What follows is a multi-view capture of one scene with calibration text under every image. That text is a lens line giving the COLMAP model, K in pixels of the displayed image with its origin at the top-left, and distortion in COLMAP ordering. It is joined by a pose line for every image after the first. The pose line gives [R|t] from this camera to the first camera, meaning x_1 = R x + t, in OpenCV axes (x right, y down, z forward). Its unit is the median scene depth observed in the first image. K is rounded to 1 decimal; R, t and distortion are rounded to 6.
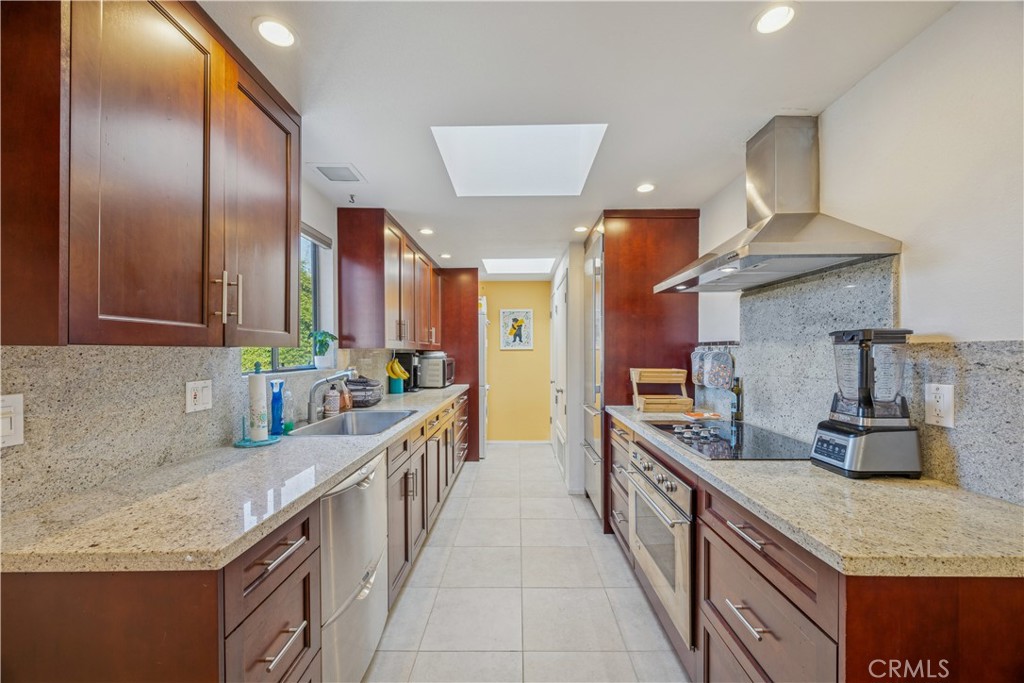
lens RADIAL K [[390.7, 0, 521.2], [0, 390.7, 348.1], [0, 0, 1]] dist [-0.001505, 0.000063]
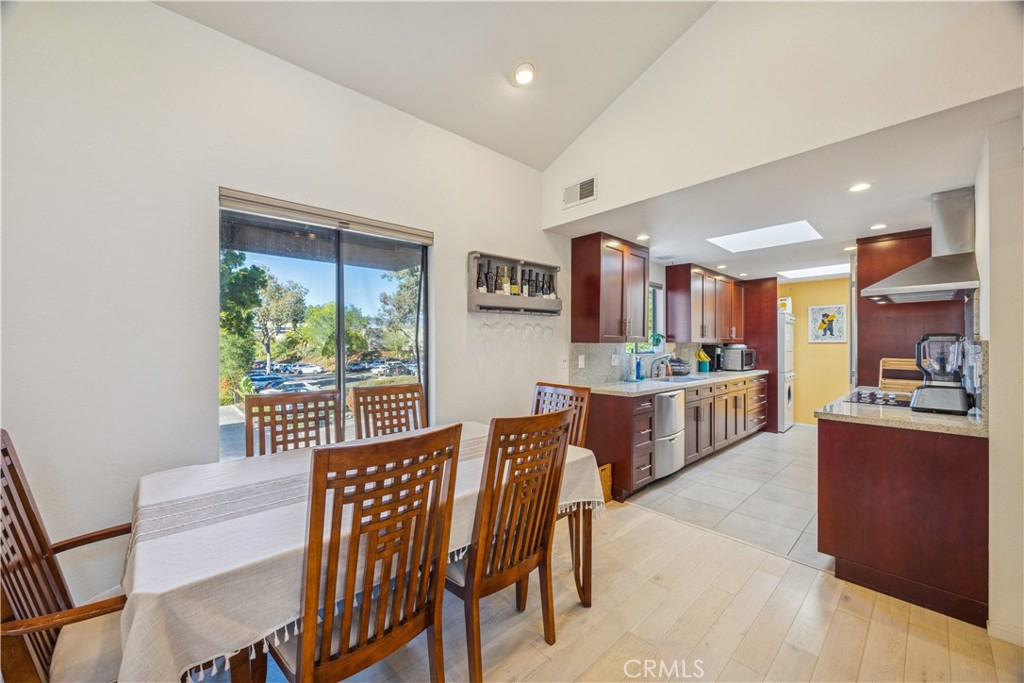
lens RADIAL K [[390.7, 0, 521.2], [0, 390.7, 348.1], [0, 0, 1]] dist [-0.001505, 0.000063]
pose [[0.688395, 0.011919, -0.725238, 0.310521], [0.003267, 0.999804, 0.019533, -0.008403], [0.725329, -0.015816, 0.688221, -0.592810]]
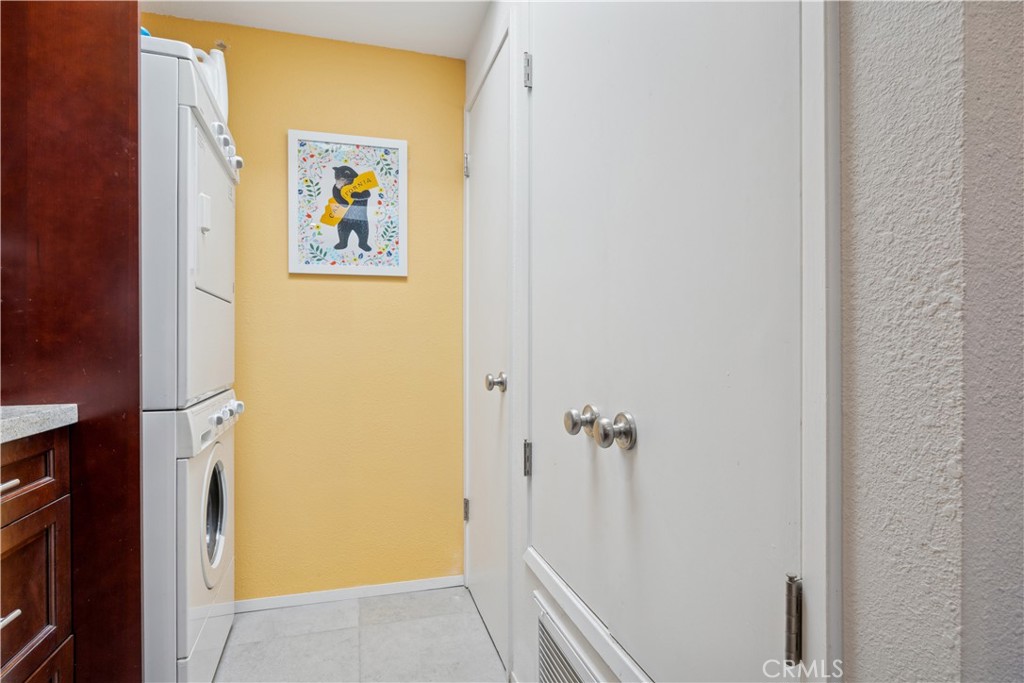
lens RADIAL K [[525.5, 0, 512.0], [0, 525.5, 341.5], [0, 0, 1]] dist [-0.000999, -0.000186]
pose [[0.958296, 0.004003, 0.285748, -0.012278], [-0.004258, 0.999991, 0.000271, 0.085536], [-0.285744, -0.001477, 0.958305, 0.962953]]
